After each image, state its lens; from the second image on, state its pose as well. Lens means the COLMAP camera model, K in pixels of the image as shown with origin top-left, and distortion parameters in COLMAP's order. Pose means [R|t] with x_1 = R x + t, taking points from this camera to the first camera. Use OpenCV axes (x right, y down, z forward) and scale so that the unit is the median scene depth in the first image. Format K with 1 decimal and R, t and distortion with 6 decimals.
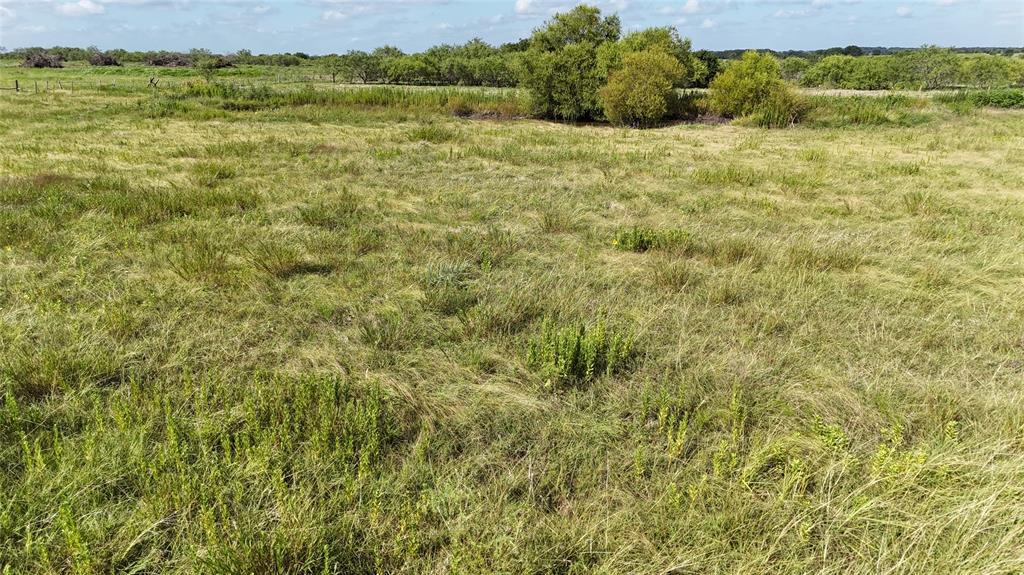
lens RADIAL K [[750.3, 0, 511.7], [0, 750.3, 294.0], [0, 0, 1]] dist [0.081106, -0.079373]
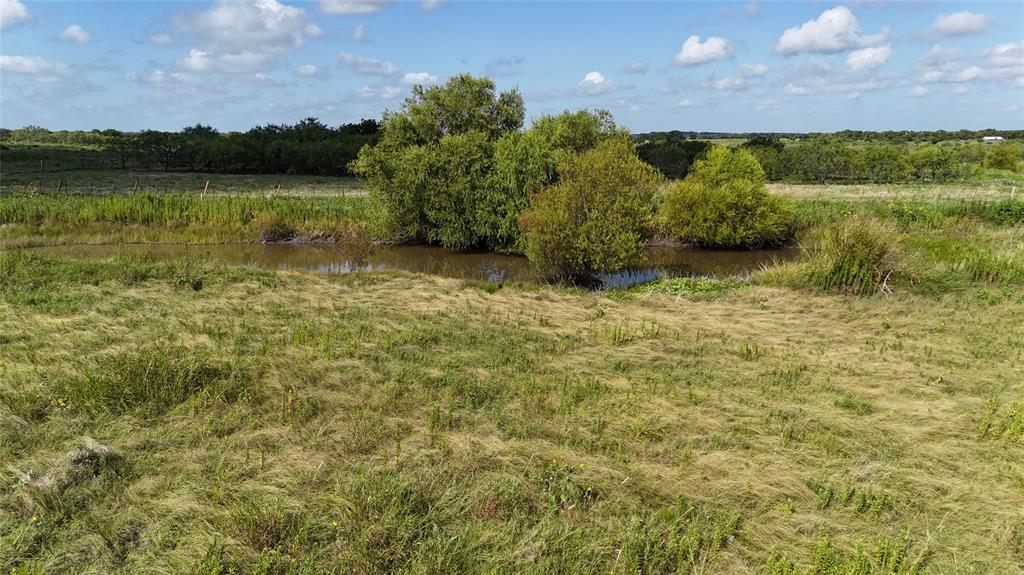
lens RADIAL K [[750.3, 0, 511.7], [0, 750.3, 294.0], [0, 0, 1]] dist [0.081106, -0.079373]
pose [[0.979367, -0.035226, 0.198994, -0.001796], [0.054330, 0.994334, -0.091368, -0.136068], [-0.194648, 0.100294, 0.975732, 0.385886]]
